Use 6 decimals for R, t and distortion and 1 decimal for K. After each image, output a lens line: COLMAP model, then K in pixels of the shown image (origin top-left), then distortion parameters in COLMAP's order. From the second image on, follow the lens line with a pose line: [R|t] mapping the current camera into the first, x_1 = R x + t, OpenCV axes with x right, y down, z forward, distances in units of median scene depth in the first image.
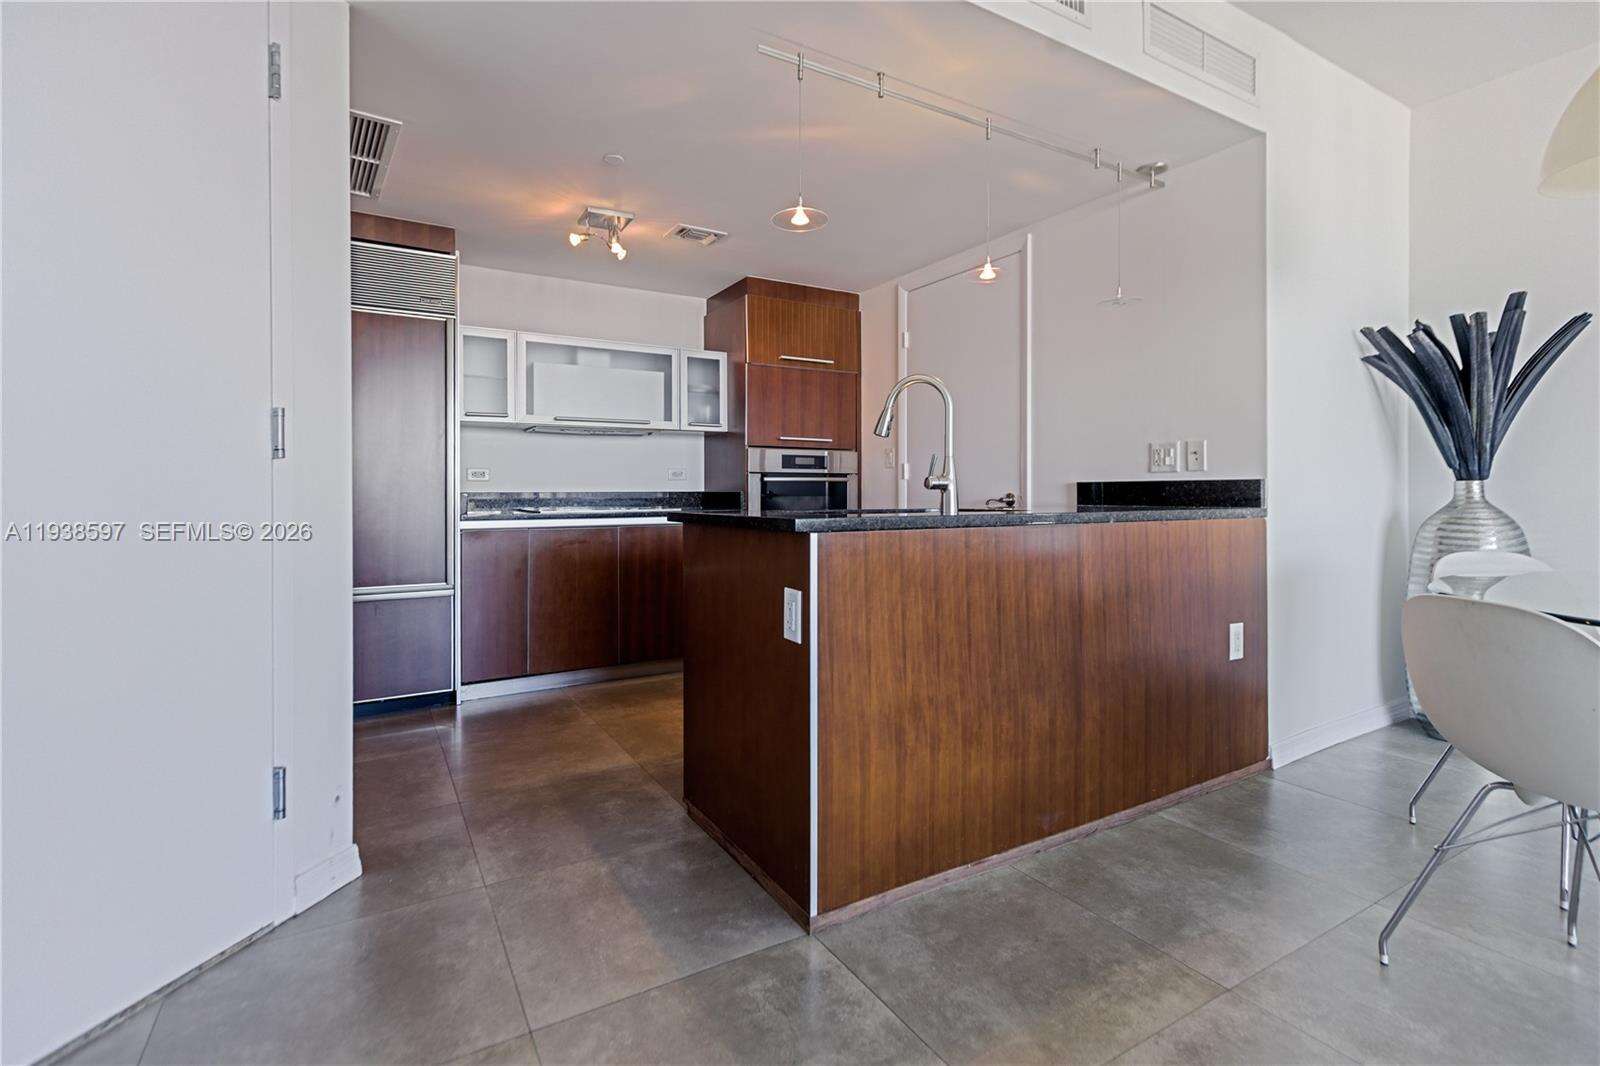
lens RADIAL K [[762.7, 0, 802.5], [0, 762.7, 496.1], [0, 0, 1]] dist [0.000584, 0.001889]
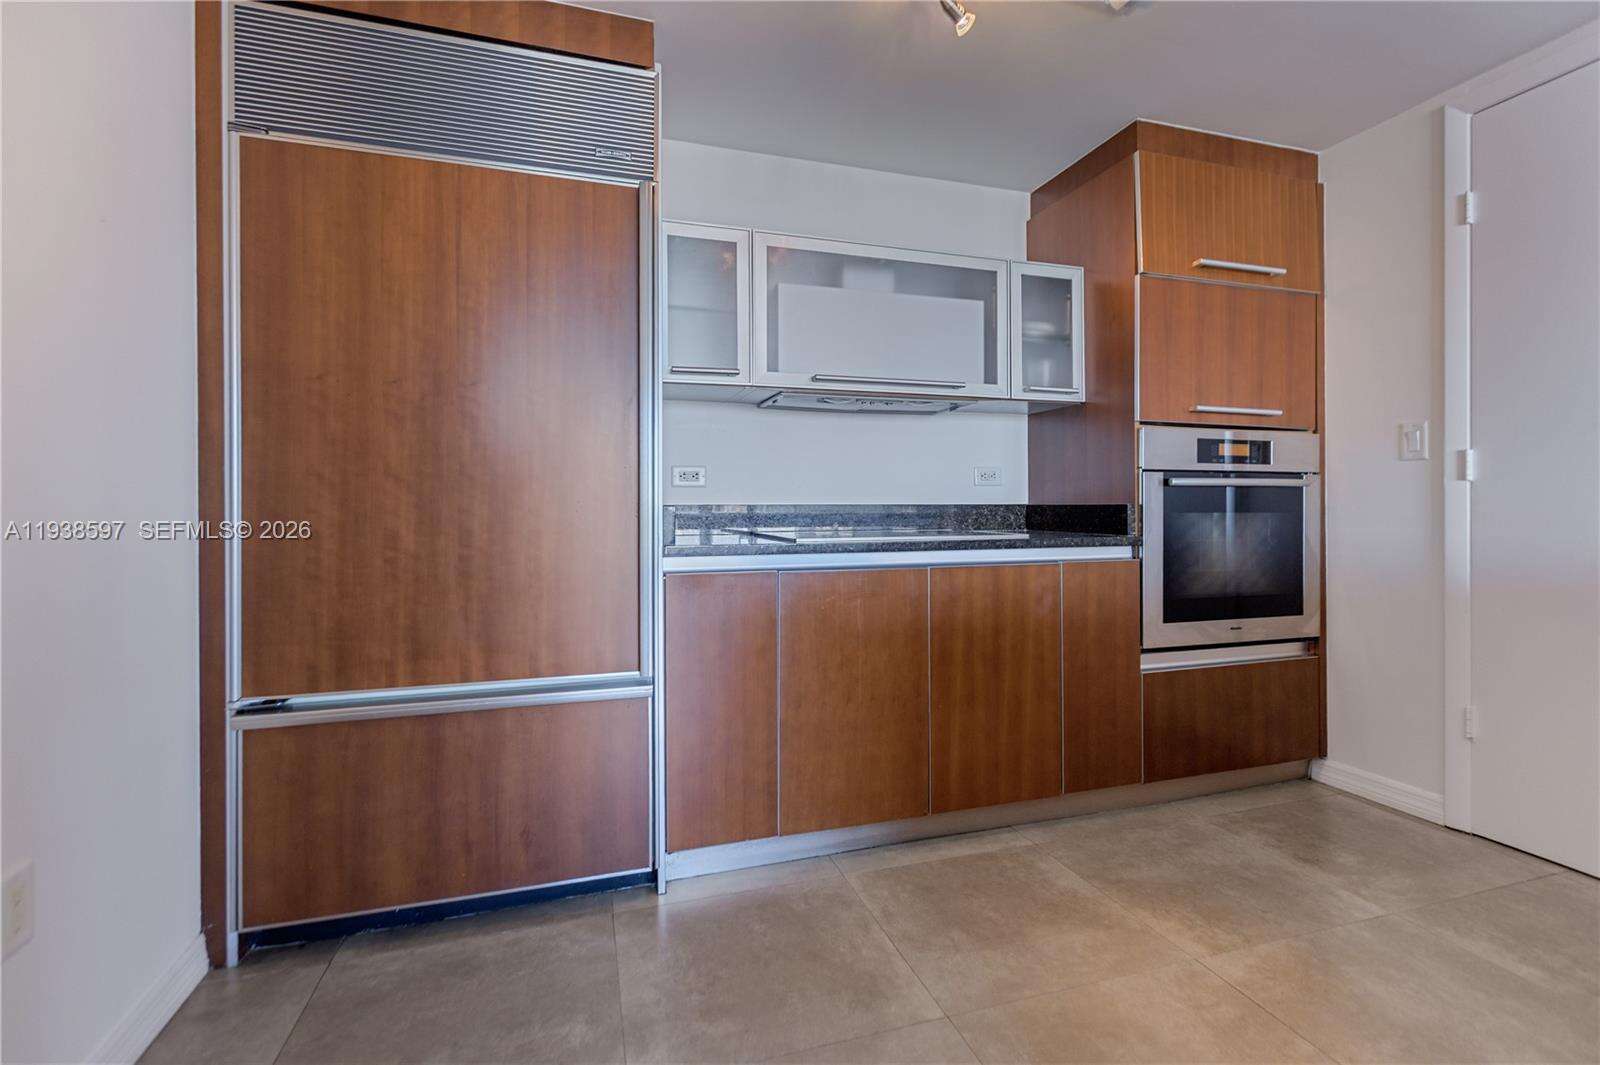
lens RADIAL K [[762.7, 0, 805.3], [0, 762.7, 528.3], [0, 0, 1]] dist [0.000584, 0.001889]
pose [[0.973092, 0.007815, -0.230284, -0.182998], [-0.002586, 0.999732, 0.022998, -0.000338], [0.230402, -0.021784, 0.972852, 0.401751]]
